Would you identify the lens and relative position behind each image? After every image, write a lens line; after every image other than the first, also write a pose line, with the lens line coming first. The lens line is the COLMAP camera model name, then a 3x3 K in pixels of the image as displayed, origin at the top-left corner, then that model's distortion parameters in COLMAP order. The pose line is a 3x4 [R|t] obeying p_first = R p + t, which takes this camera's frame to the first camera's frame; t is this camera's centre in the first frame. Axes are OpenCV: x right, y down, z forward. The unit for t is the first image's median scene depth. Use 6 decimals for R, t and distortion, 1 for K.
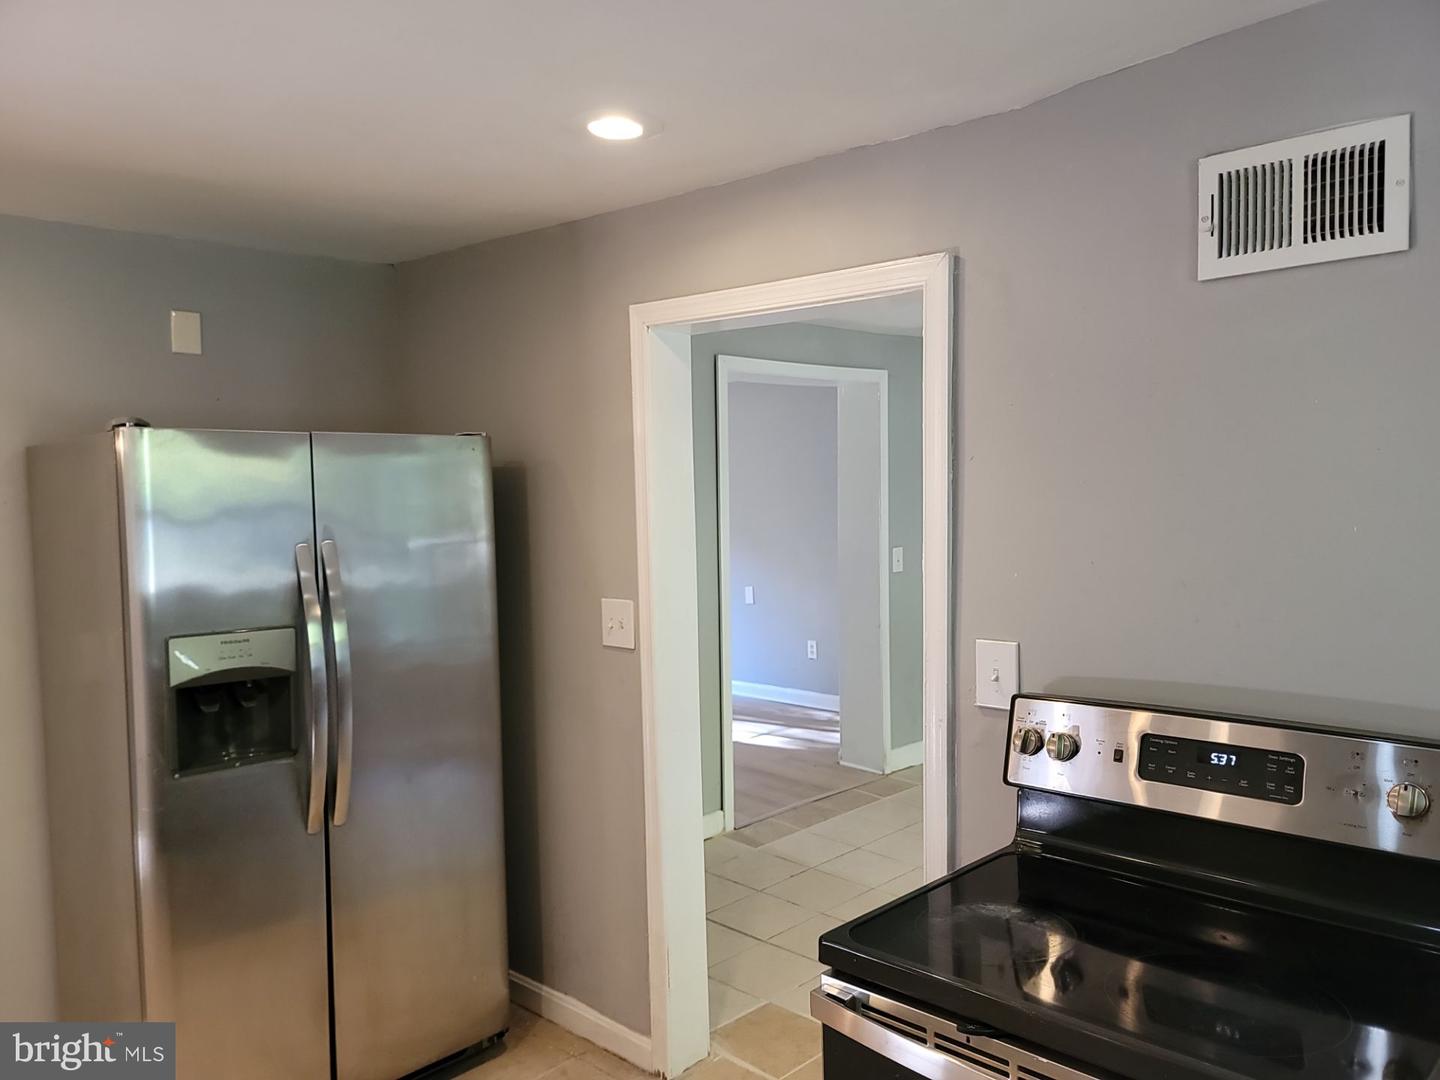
lens RADIAL K [[1026.0, 0, 720.0], [0, 1026.0, 540.0], [0, 0, 1]] dist [0.003085, 0.001352]
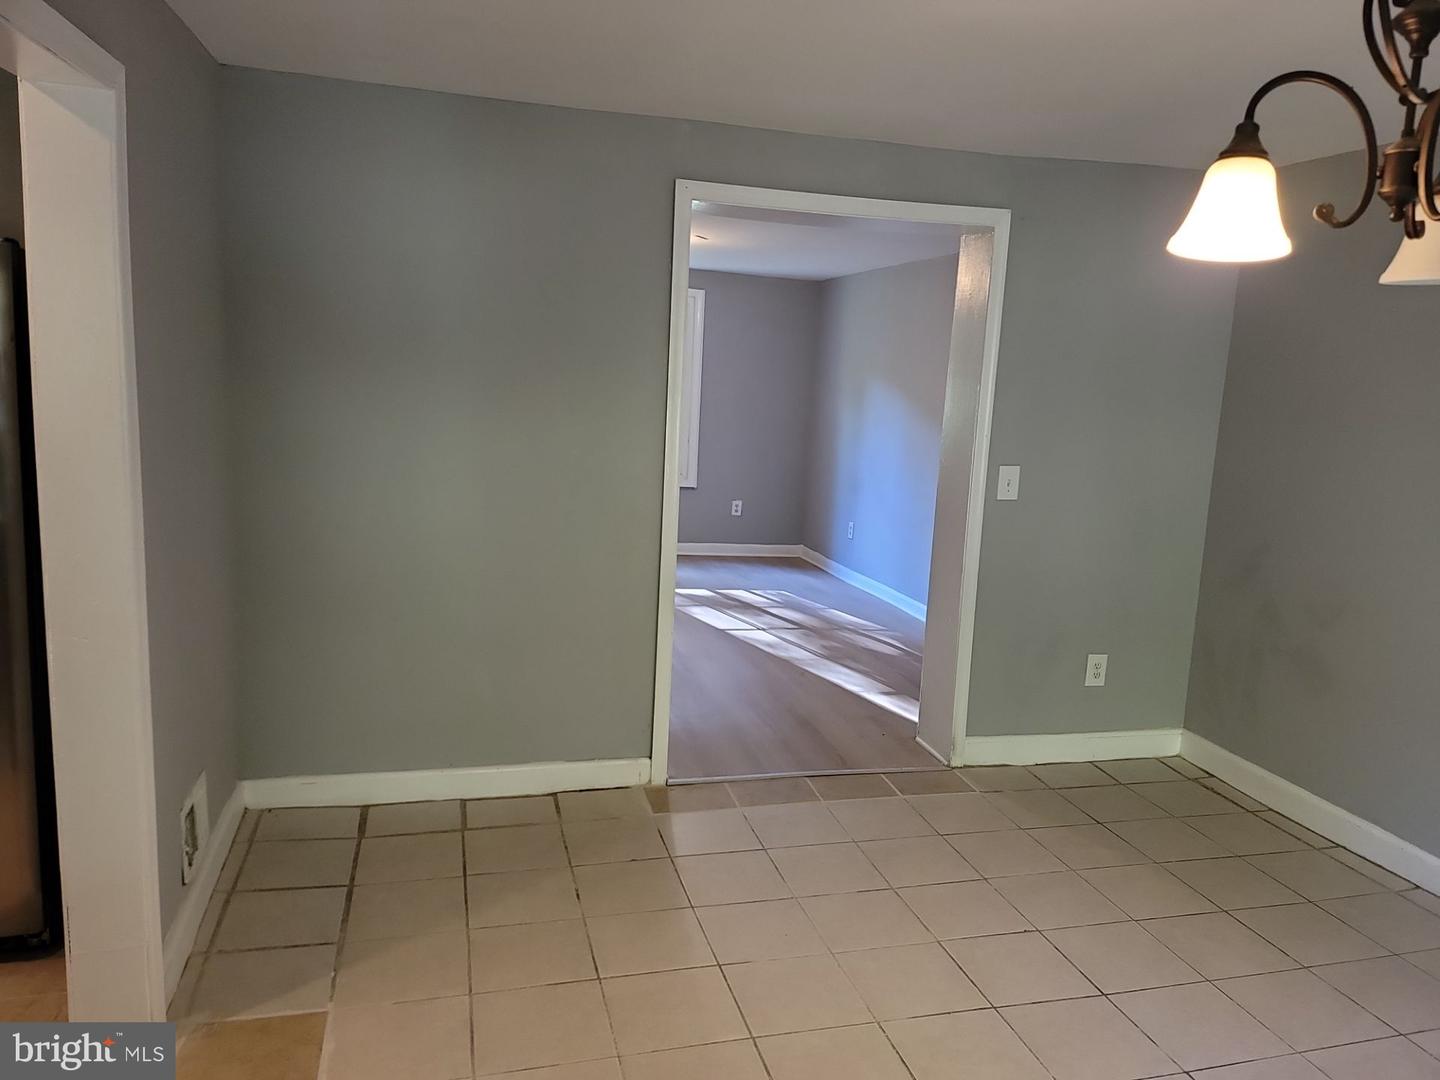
lens RADIAL K [[1026.0, 0, 720.0], [0, 1026.0, 540.0], [0, 0, 1]] dist [0.003085, 0.001352]
pose [[0.871261, 0.138901, -0.470755, 0.343771], [-0.092055, 0.988345, 0.121247, -0.010084], [0.482109, -0.062302, 0.873893, 0.274505]]
